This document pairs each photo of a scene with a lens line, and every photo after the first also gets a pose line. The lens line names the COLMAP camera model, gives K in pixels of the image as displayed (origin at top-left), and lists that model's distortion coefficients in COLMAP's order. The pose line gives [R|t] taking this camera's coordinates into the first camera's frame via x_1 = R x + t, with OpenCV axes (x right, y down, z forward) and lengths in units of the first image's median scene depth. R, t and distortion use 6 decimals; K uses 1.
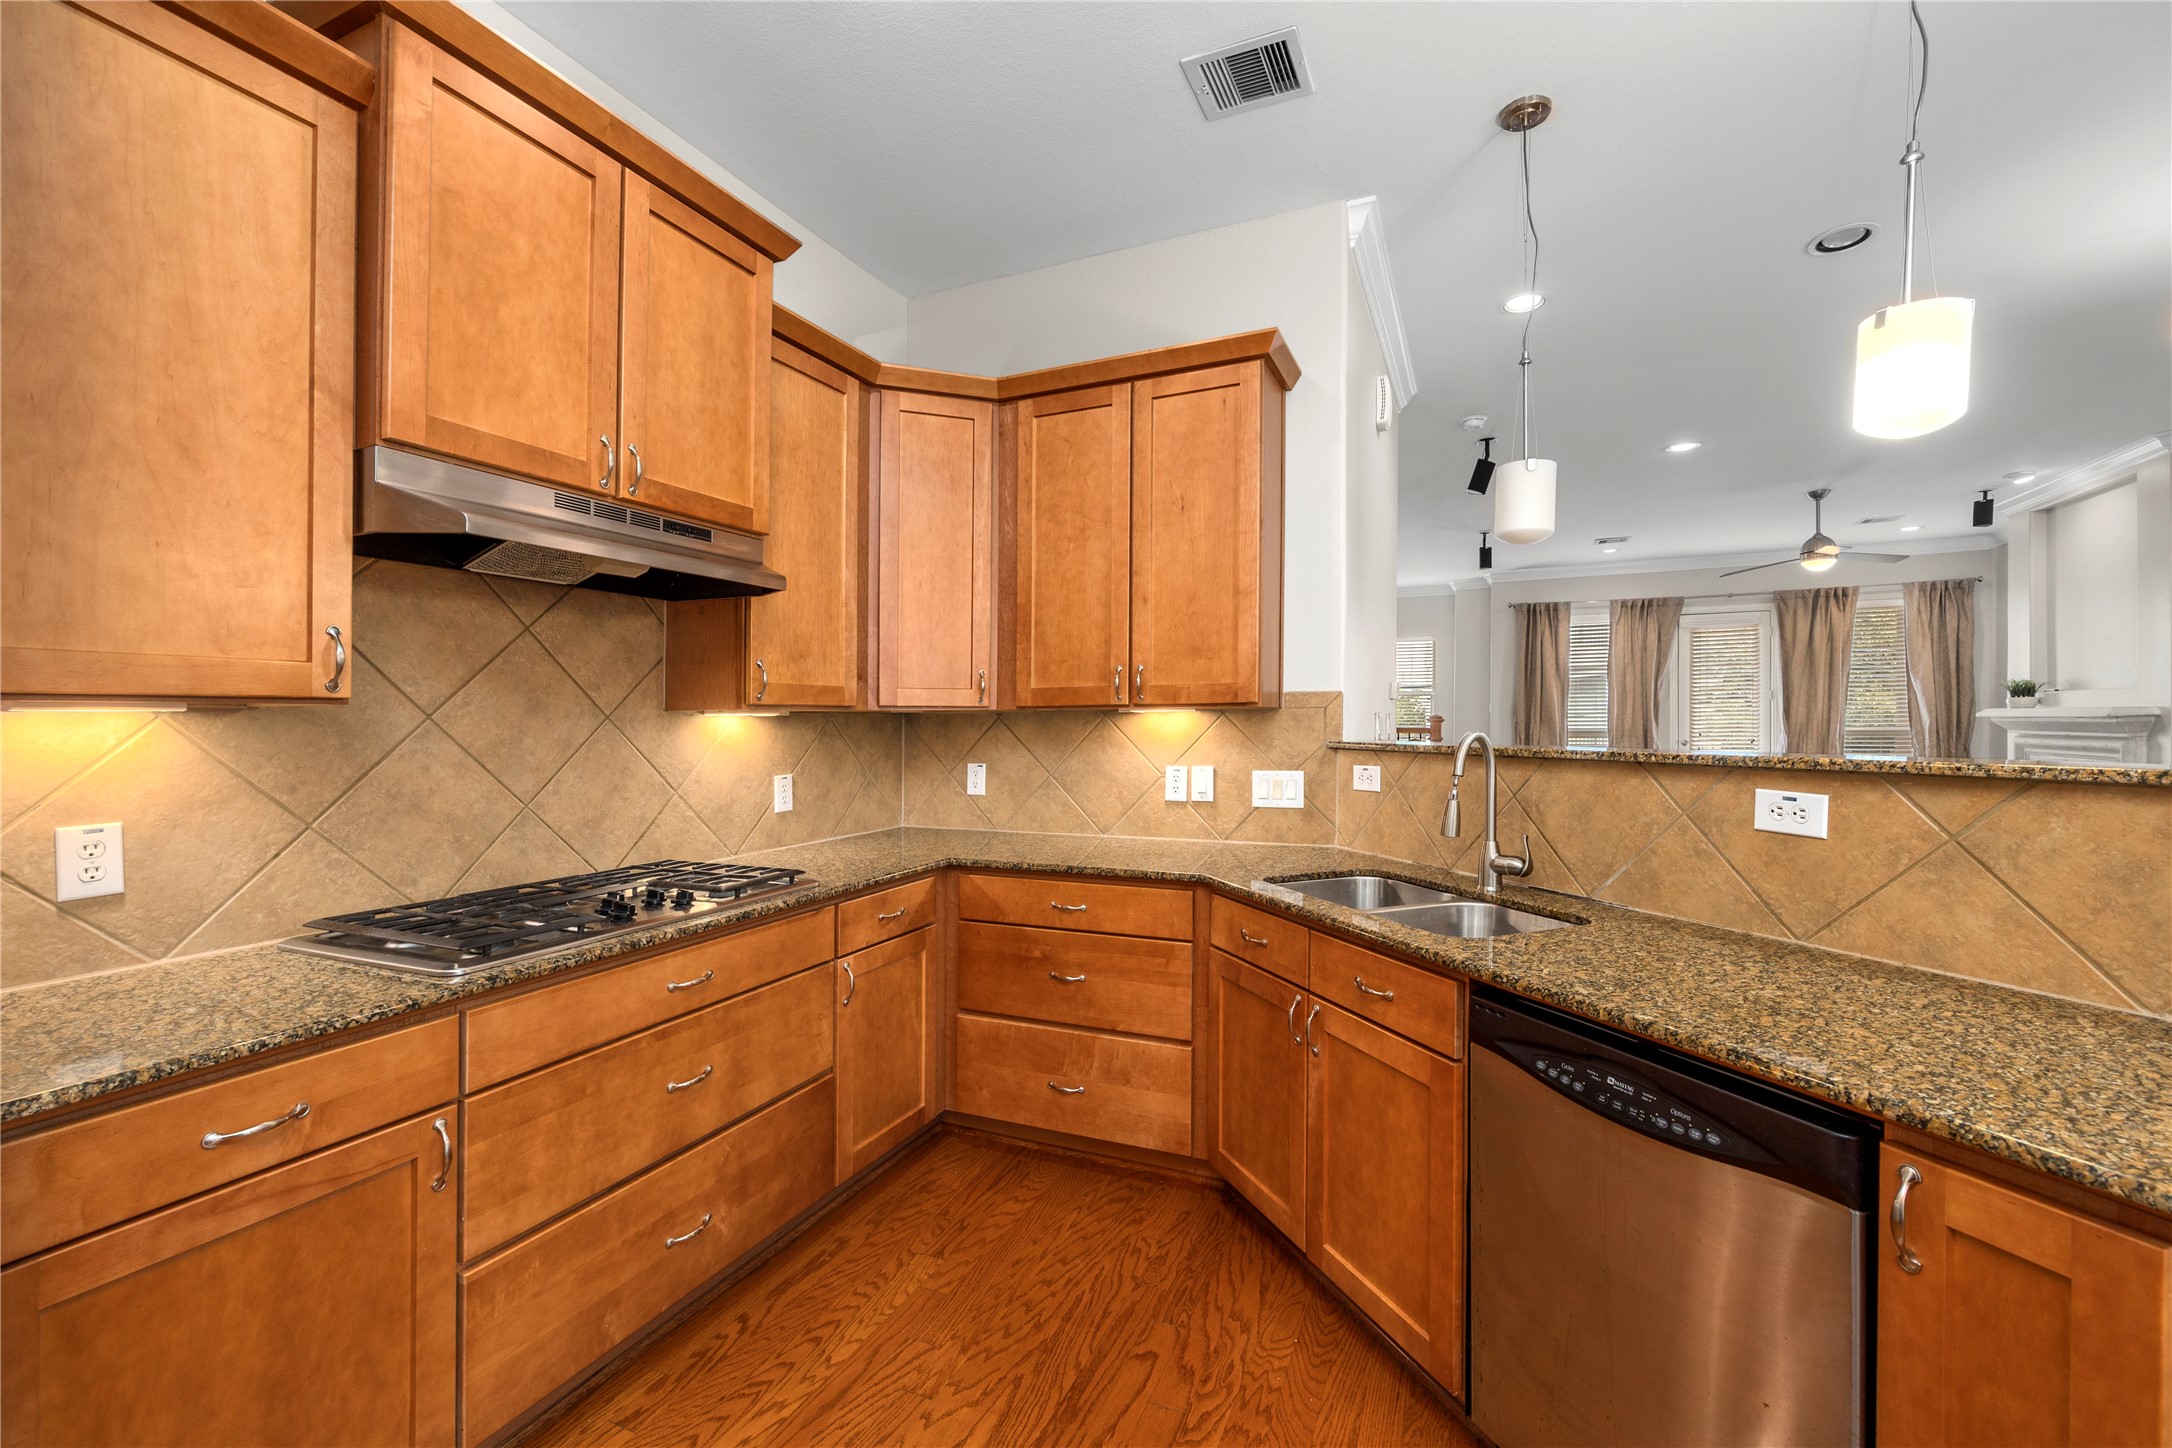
lens RADIAL K [[872.2, 0, 1095.2], [0, 872.2, 720.4], [0, 0, 1]] dist [-0.003294, 0.000320]
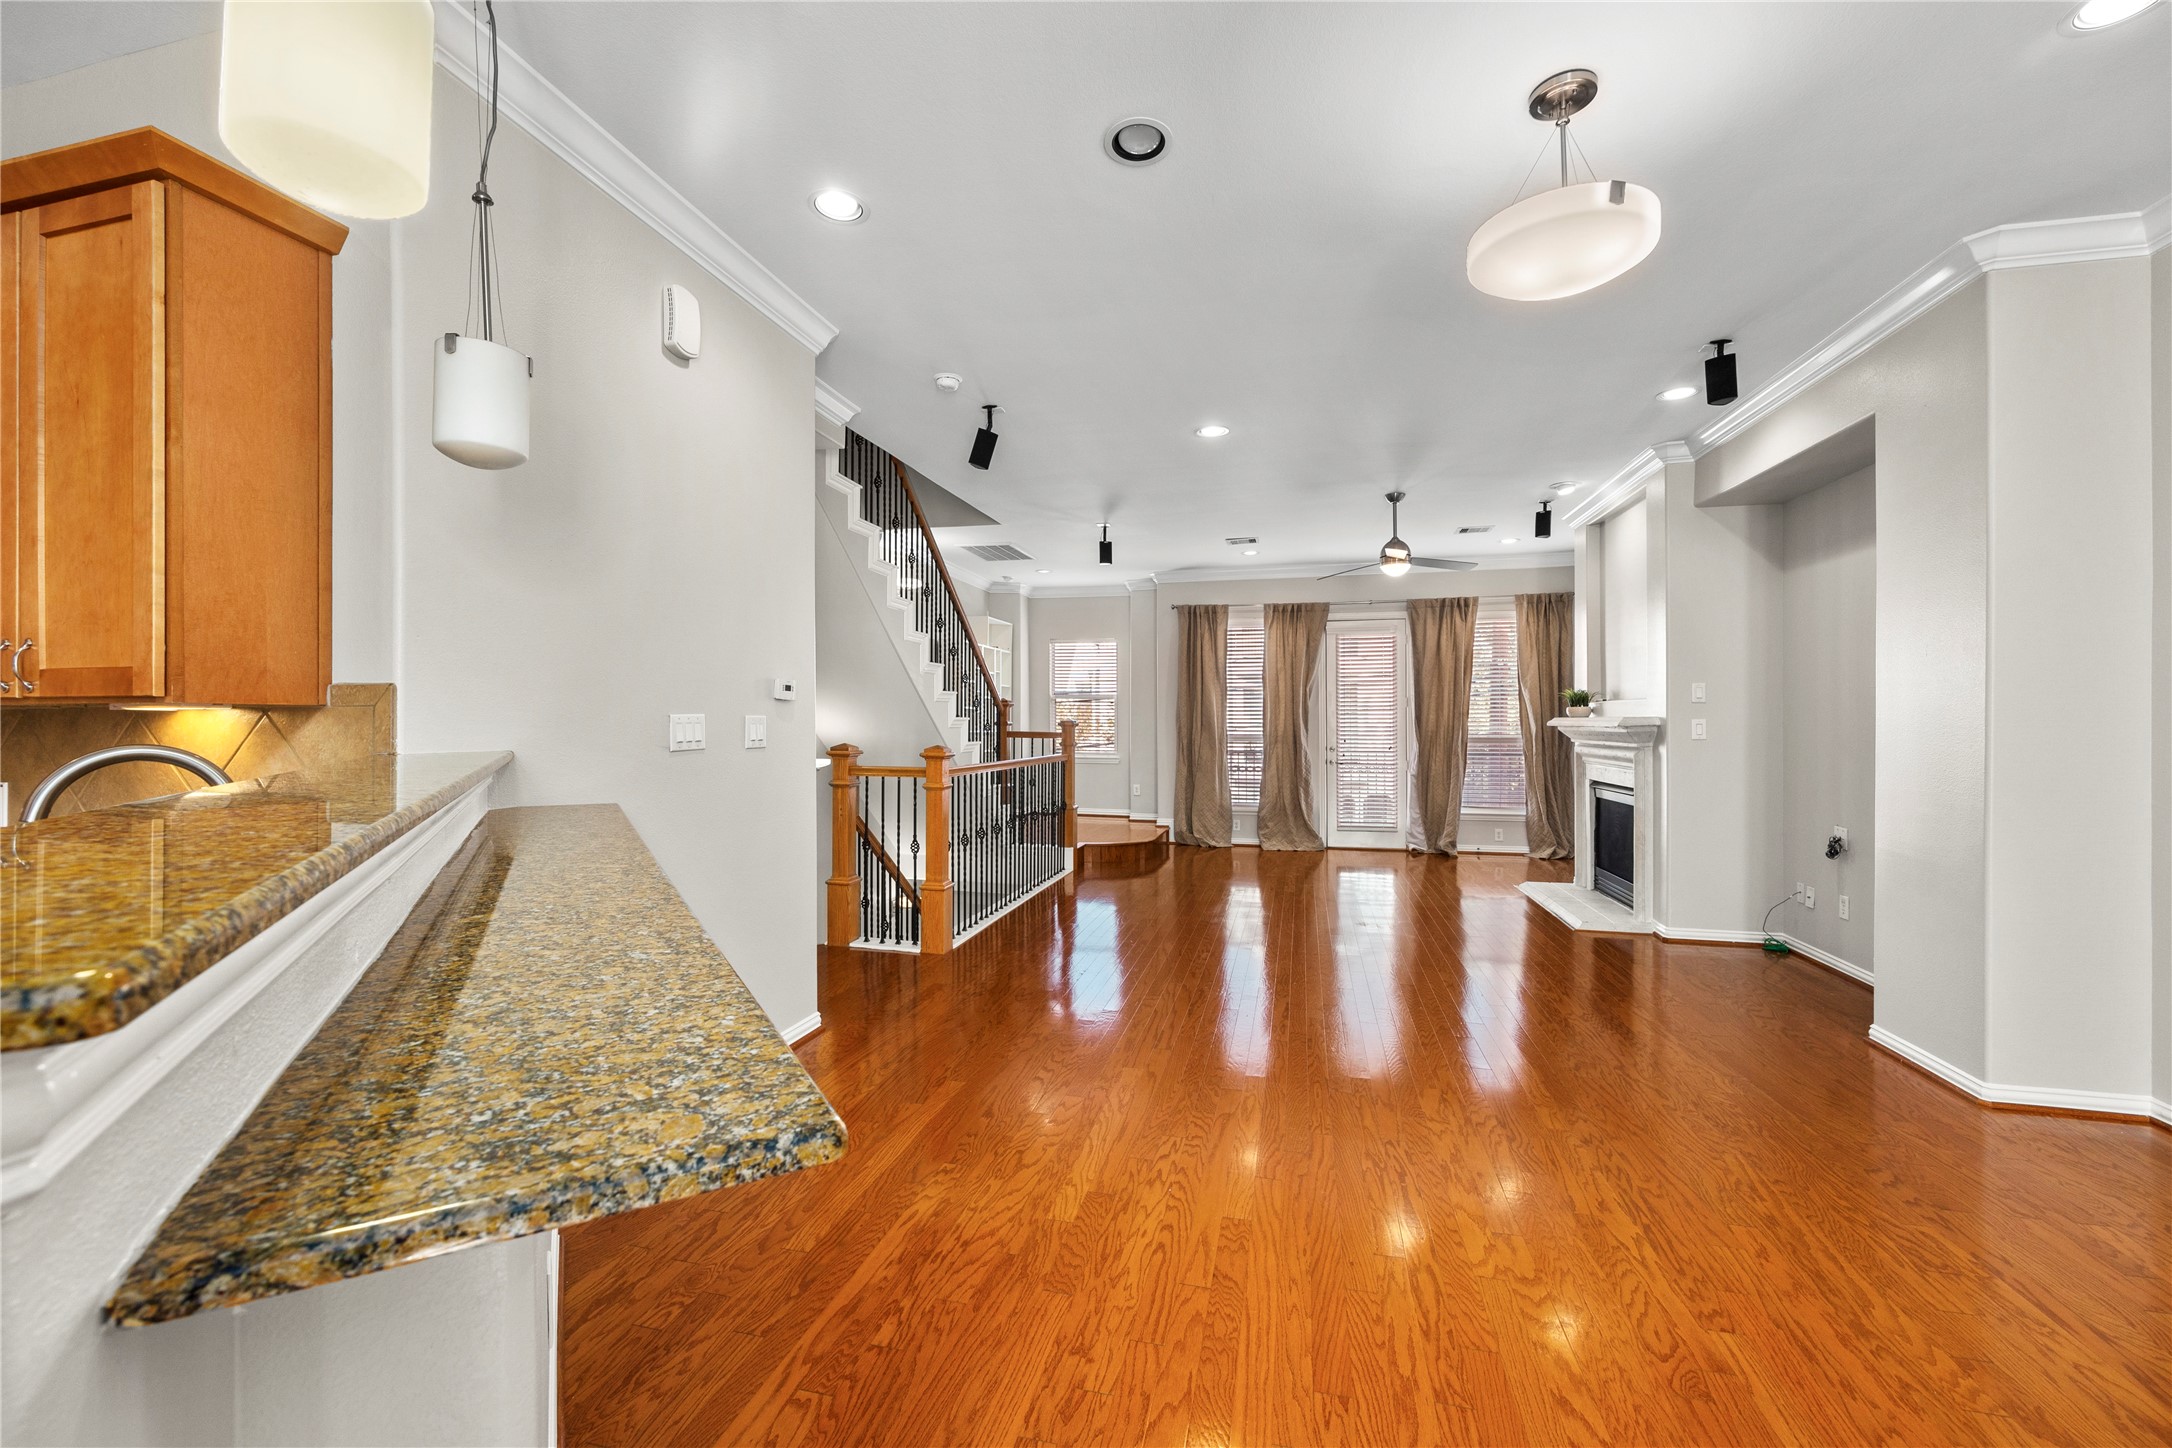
lens RADIAL K [[872.2, 0, 1079.7], [0, 872.2, 729.0], [0, 0, 1]] dist [-0.003294, 0.000320]
pose [[0.985132, 0.007270, 0.171647, 0.726150], [-0.008538, 0.999941, 0.006649, -0.004711], [-0.171588, -0.008016, 0.985136, 0.206550]]
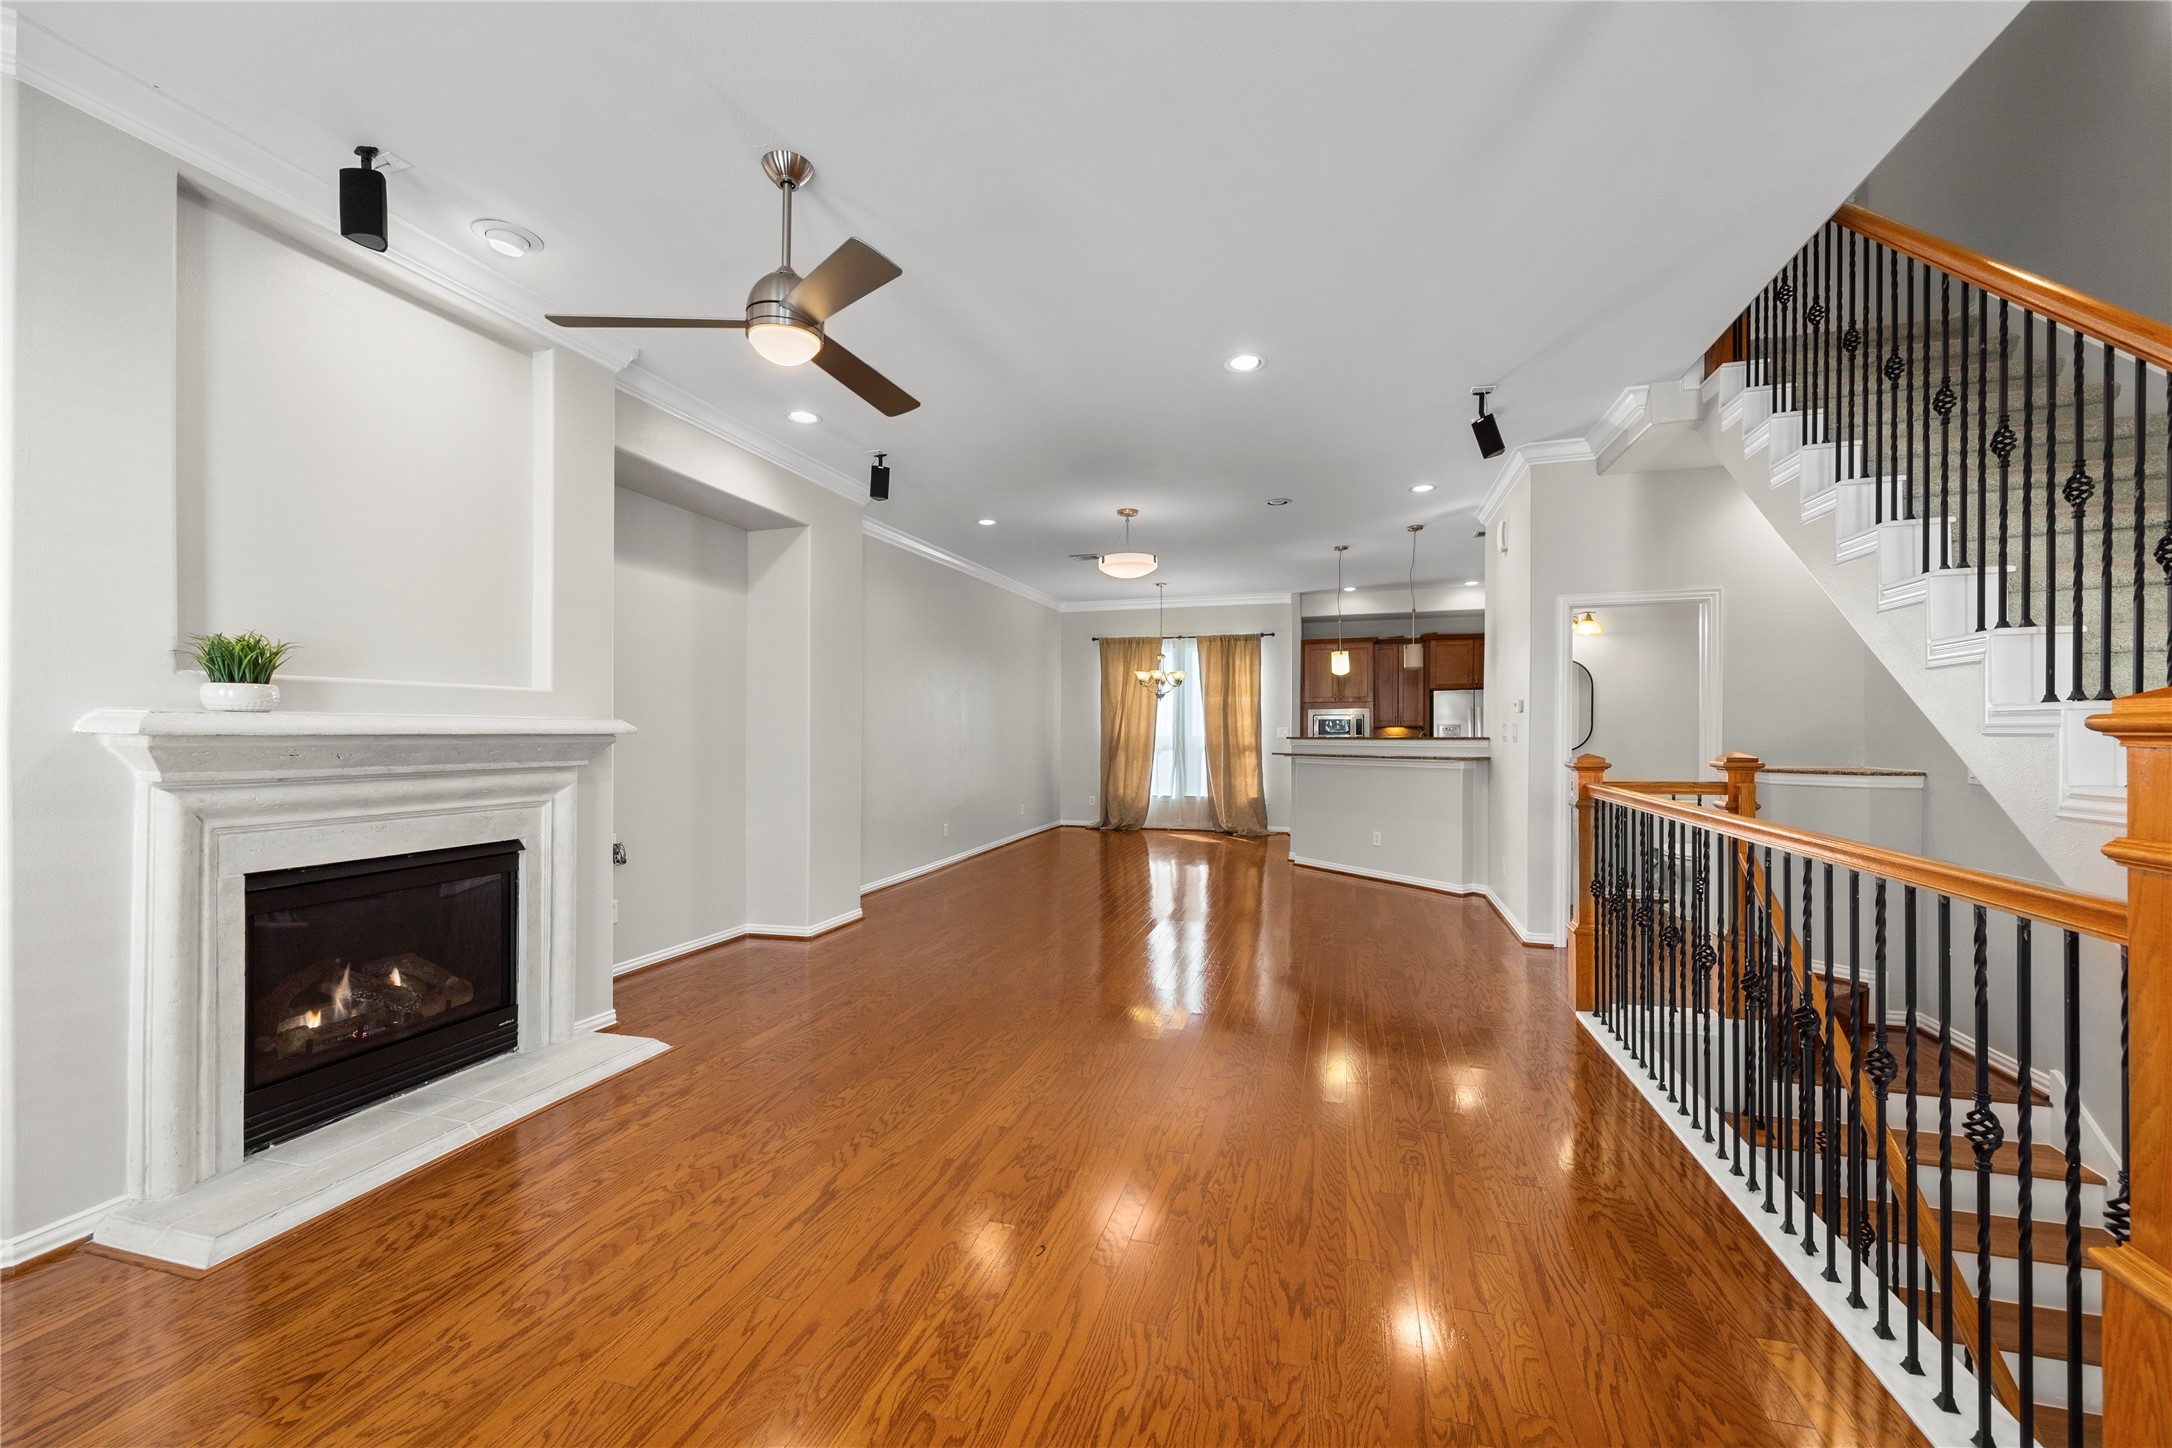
lens RADIAL K [[872.2, 0, 1094.4], [0, 872.2, 743.6], [0, 0, 1]] dist [-0.003294, 0.000320]
pose [[-0.990526, 0.011834, -0.136814, 1.732646], [0.009974, 0.999848, 0.014272, -0.002717], [0.136962, 0.012772, -0.990494, 3.290189]]
